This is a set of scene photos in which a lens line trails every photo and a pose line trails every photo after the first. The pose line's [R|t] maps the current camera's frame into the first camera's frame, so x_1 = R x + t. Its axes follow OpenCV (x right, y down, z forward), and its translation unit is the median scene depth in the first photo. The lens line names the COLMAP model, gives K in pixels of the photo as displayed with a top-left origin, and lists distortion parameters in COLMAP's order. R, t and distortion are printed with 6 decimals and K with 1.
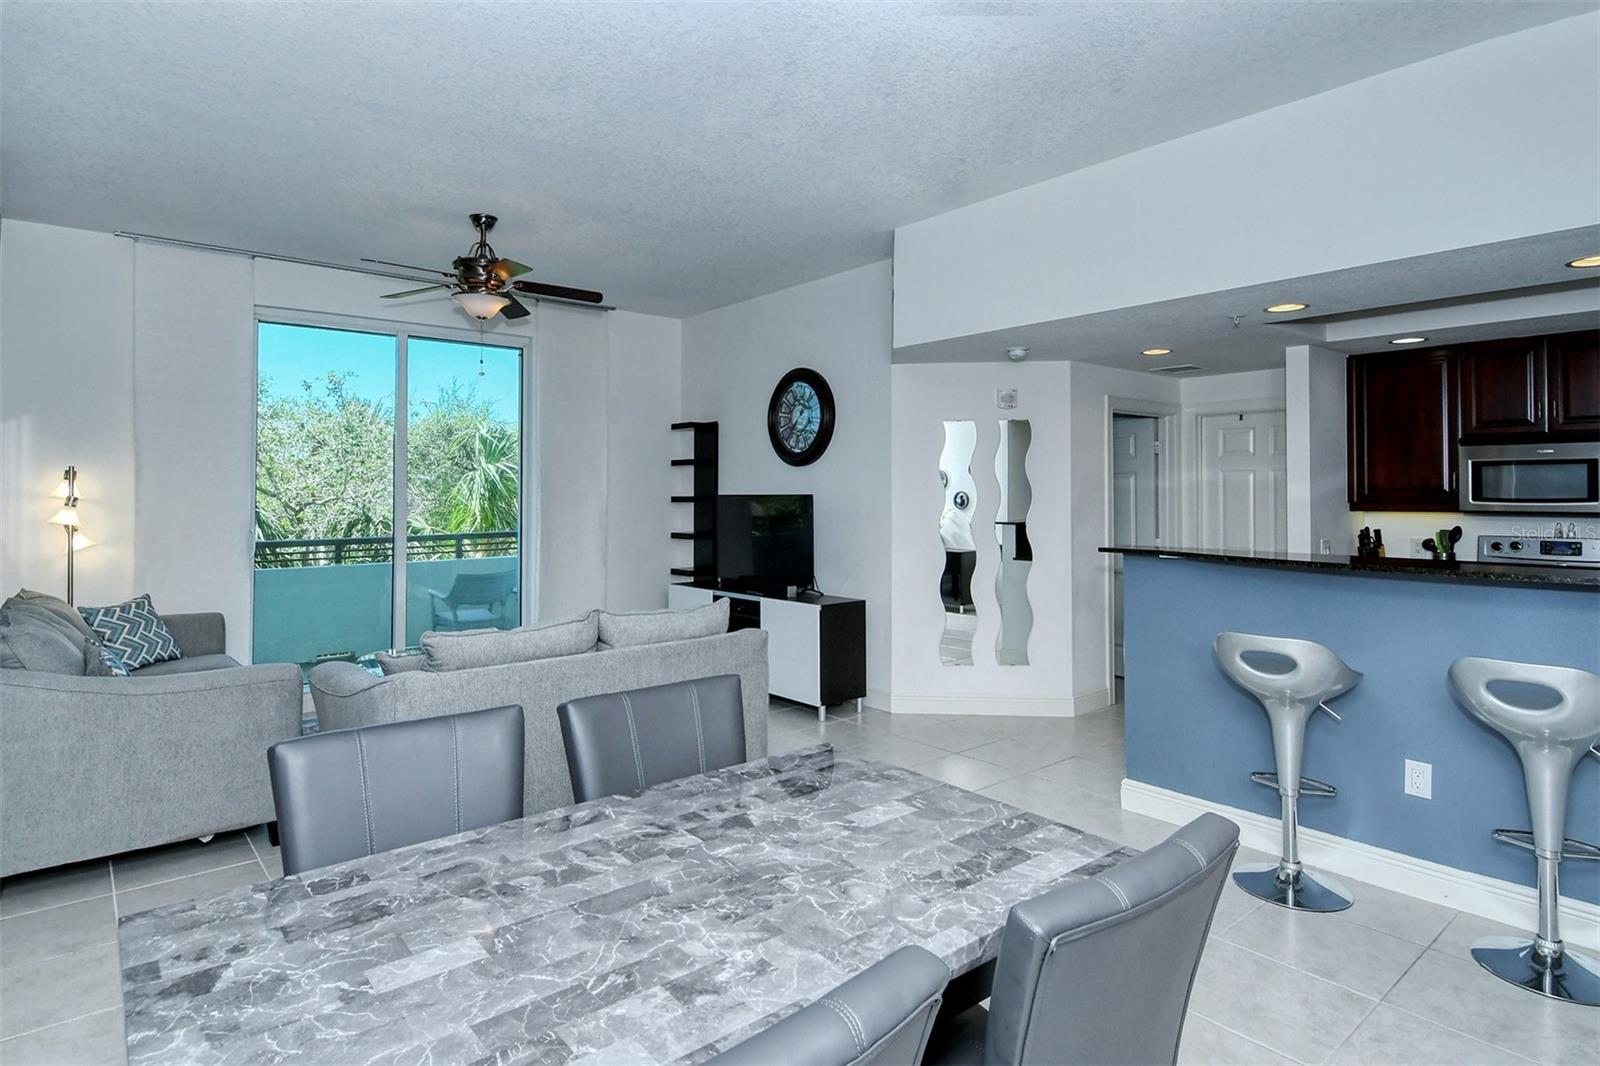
lens RADIAL K [[860.9, 0, 784.6], [0, 860.9, 475.7], [0, 0, 1]] dist [0.030048, -0.023734]
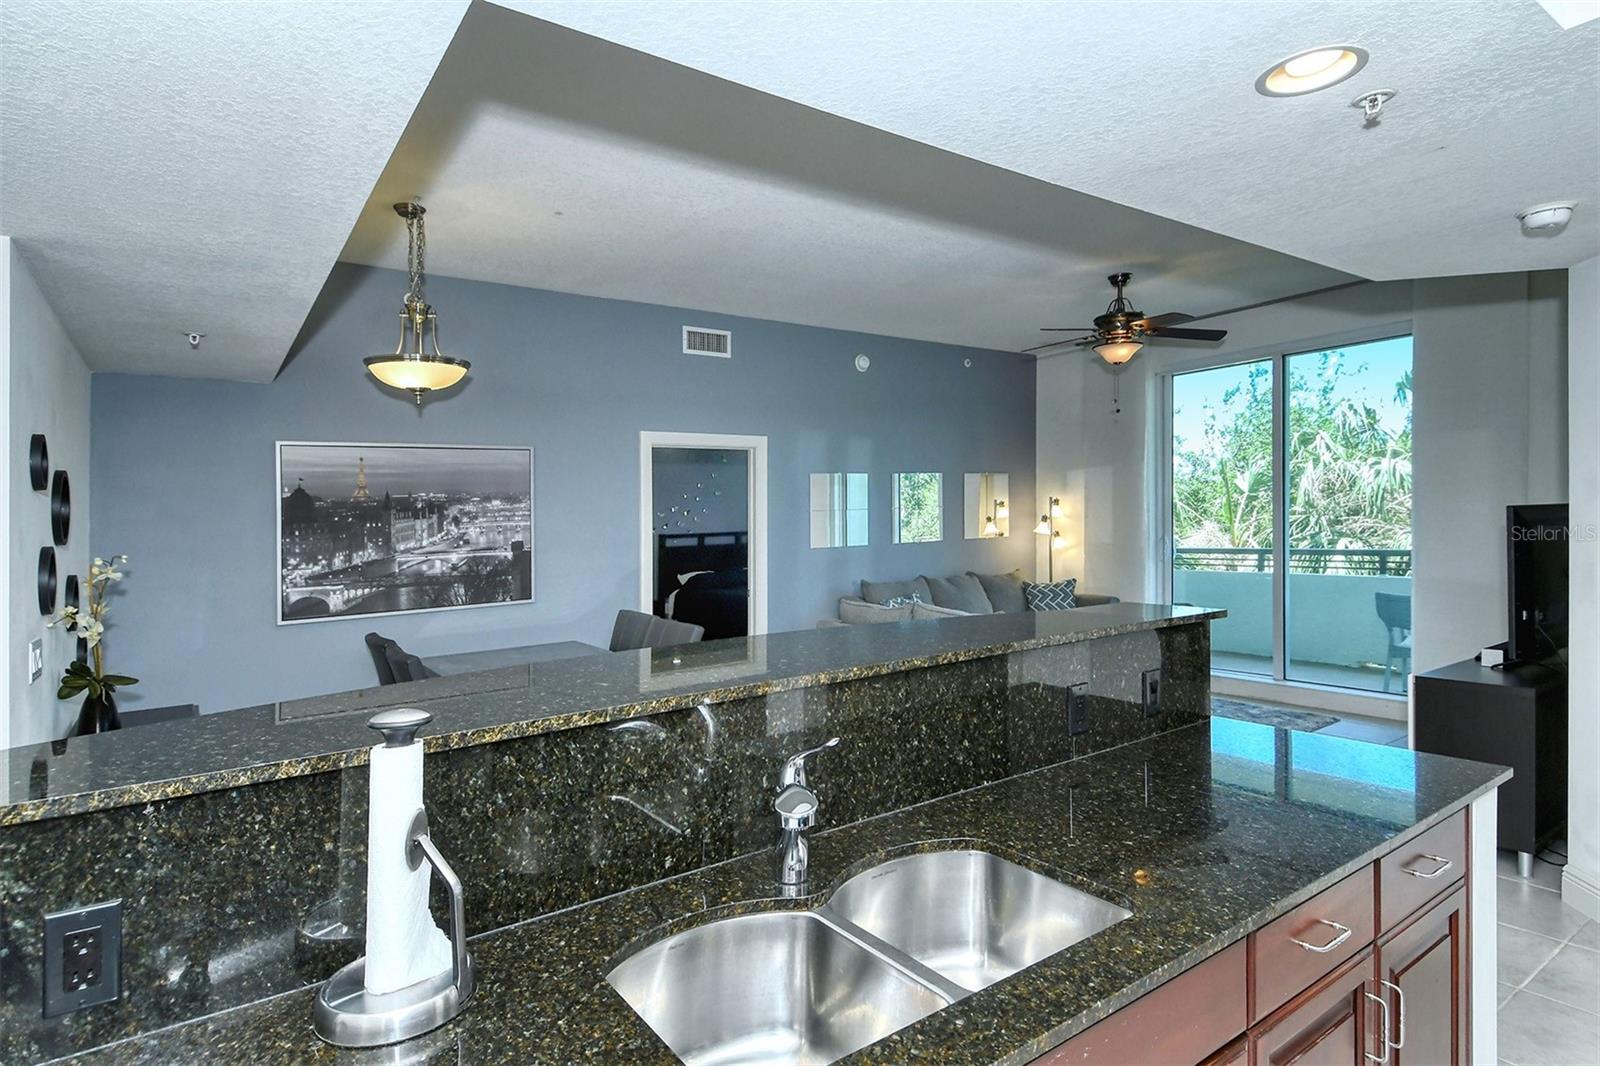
lens RADIAL K [[853.1, 0, 788.3], [0, 853.1, 529.6], [0, 0, 1]] dist [0.040539, -0.029041]
pose [[-0.079393, 0.021342, -0.996615, 0.846513], [0.047251, 0.998728, 0.017623, -0.000515], [0.995723, -0.045692, -0.080300, 0.642238]]
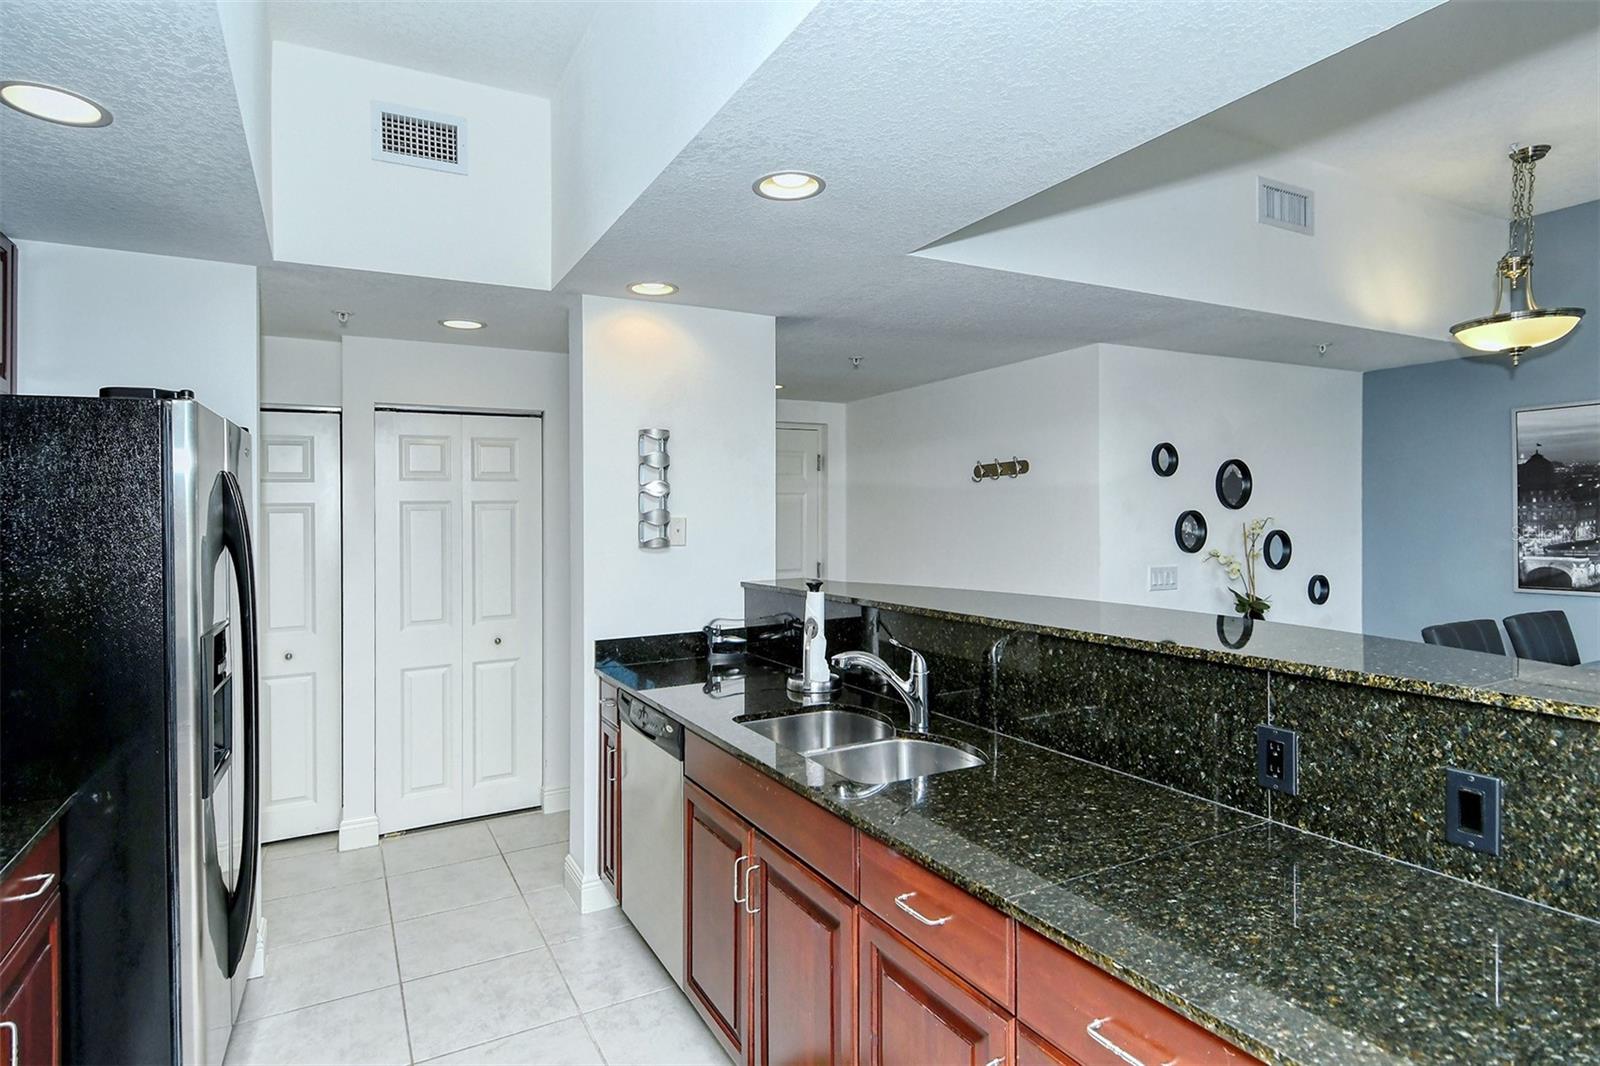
lens RADIAL K [[860.9, 0, 784.6], [0, 860.9, 475.7], [0, 0, 1]] dist [0.030048, -0.023734]
pose [[-0.978949, 0.028030, 0.202170, 0.532947], [0.015534, 0.997884, -0.063130, 0.015147], [-0.203512, -0.058661, -0.977314, 1.120421]]
